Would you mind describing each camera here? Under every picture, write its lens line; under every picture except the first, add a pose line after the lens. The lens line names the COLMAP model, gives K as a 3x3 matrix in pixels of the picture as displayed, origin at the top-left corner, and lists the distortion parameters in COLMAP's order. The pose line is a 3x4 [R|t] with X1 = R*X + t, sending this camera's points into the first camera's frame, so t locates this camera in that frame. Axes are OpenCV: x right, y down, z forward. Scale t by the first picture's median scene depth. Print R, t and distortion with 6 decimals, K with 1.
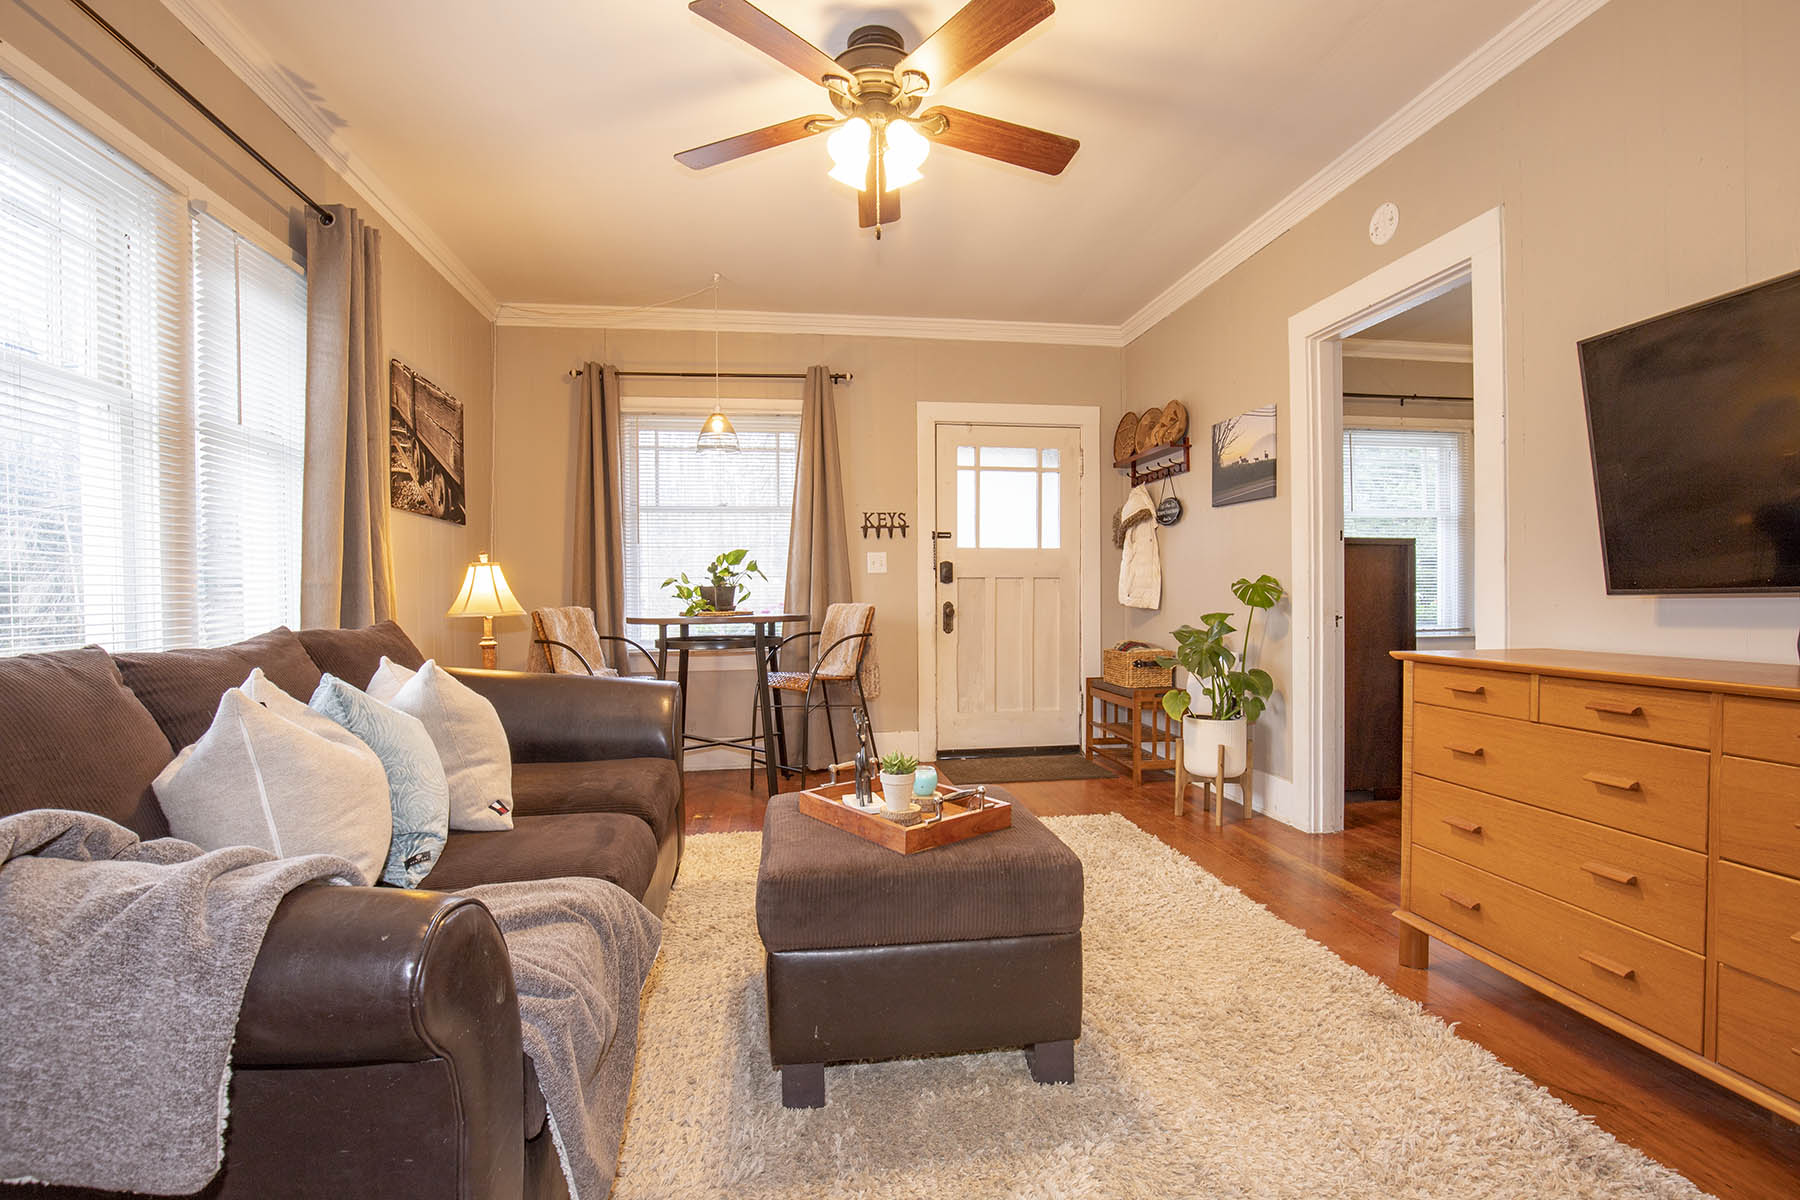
lens RADIAL K [[823.4, 0, 895.4], [0, 823.4, 666.1], [0, 0, 1]] dist [-0.029194, 0.003195]
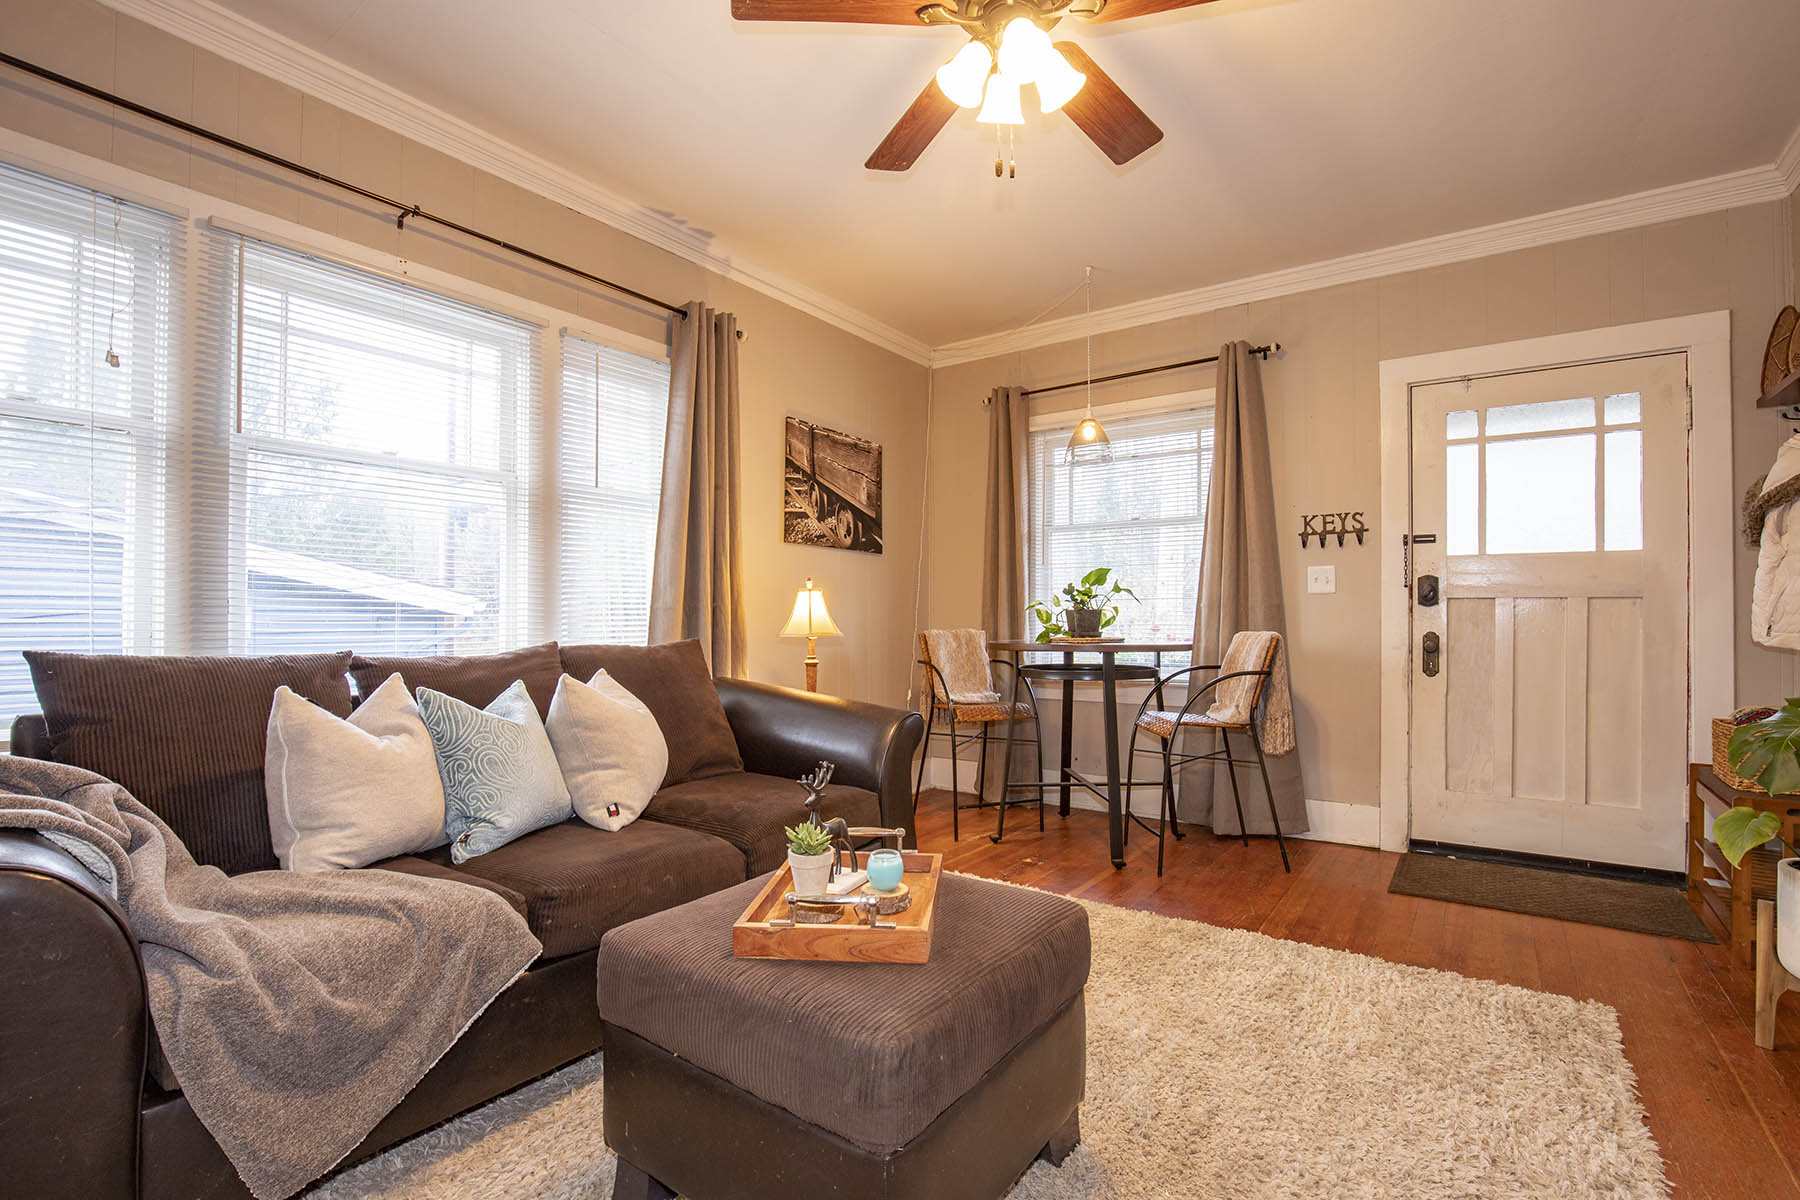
lens RADIAL K [[823.4, 0, 932.1], [0, 823.4, 657.4], [0, 0, 1]] dist [-0.029194, 0.003195]
pose [[0.720665, 0.042630, -0.691971, 0.273962], [-0.066684, 0.997742, -0.007981, -0.024965], [0.690069, 0.051895, 0.721881, 0.221749]]
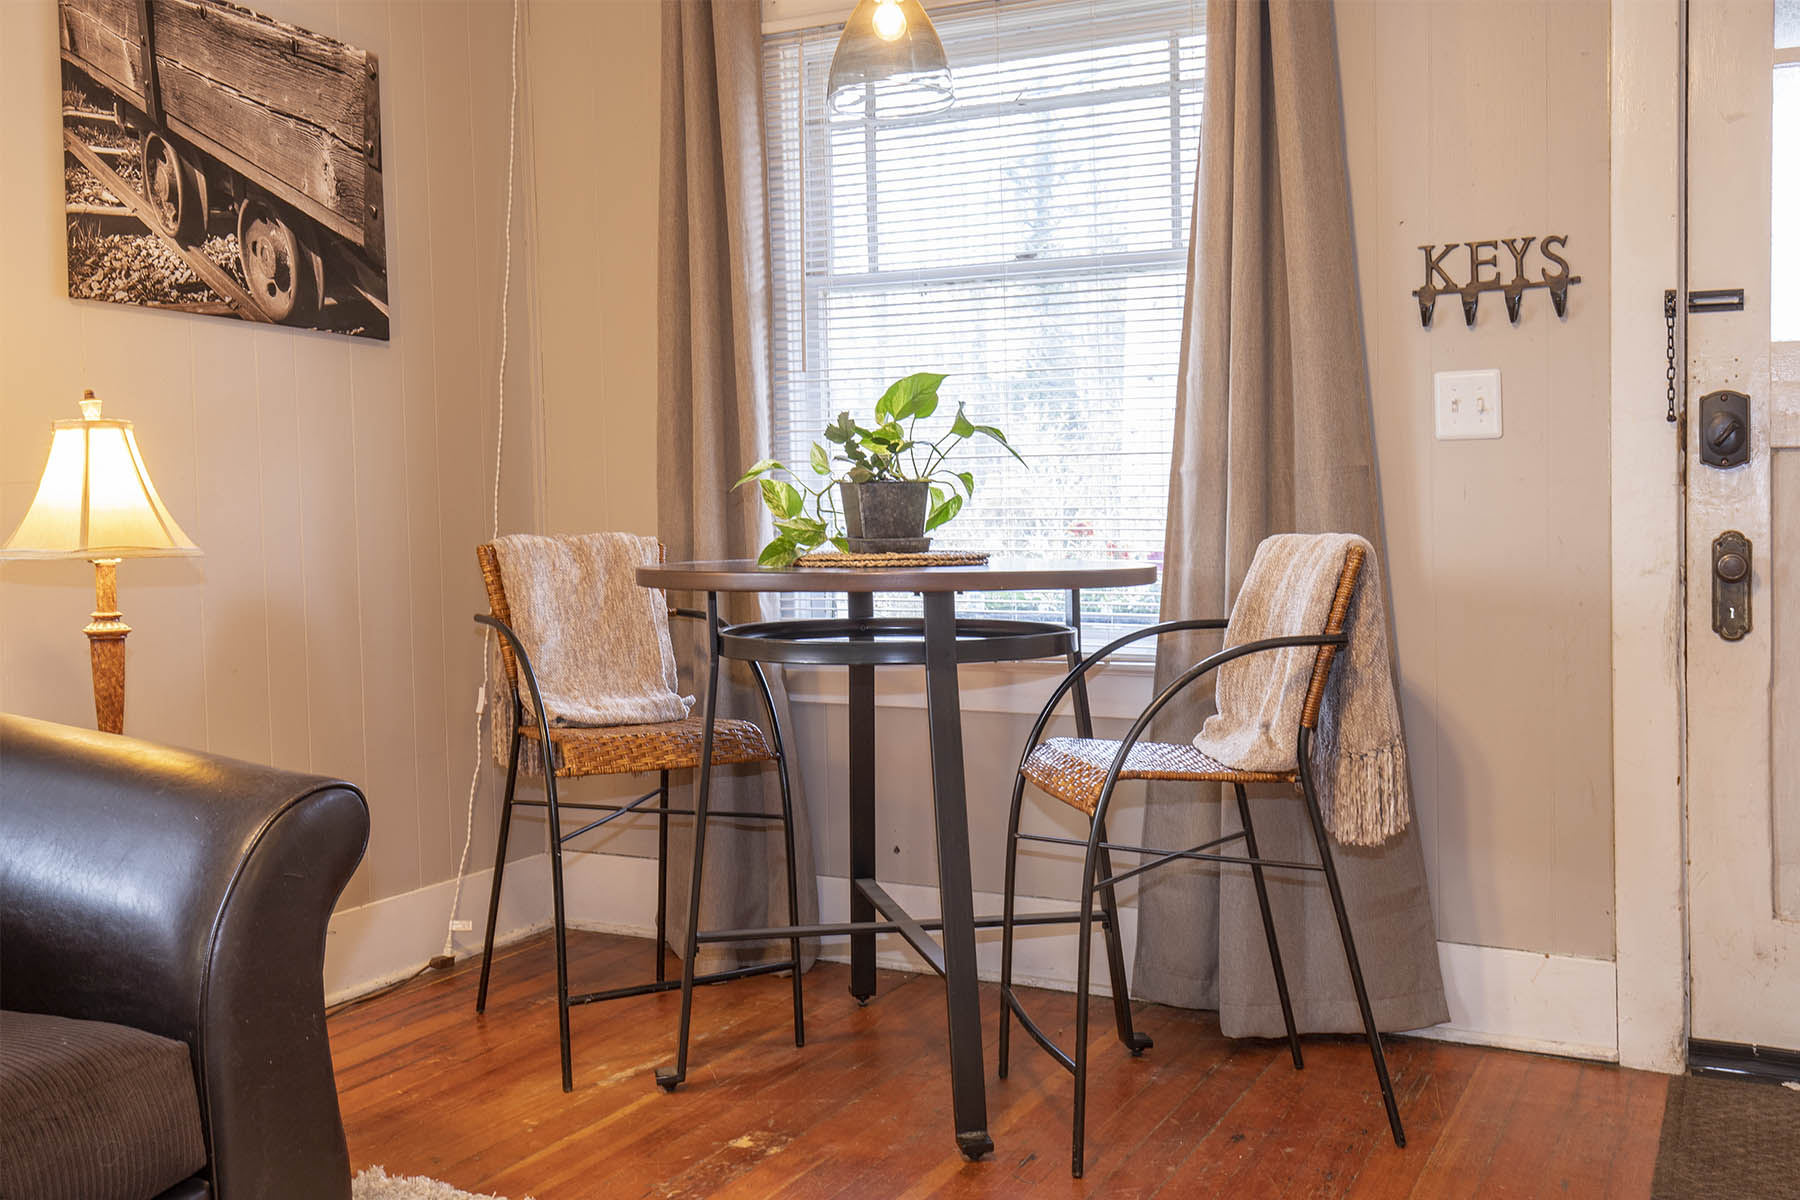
lens RADIAL K [[1678.1, 0, 944.7], [0, 1678.1, 580.2], [0, 0, 1]] dist [0.047533, 0.000000]
pose [[0.814308, 0.030374, -0.579638, 0.208690], [-0.052673, 0.998376, -0.021681, -0.038459], [0.578038, 0.048186, 0.814586, 0.407464]]
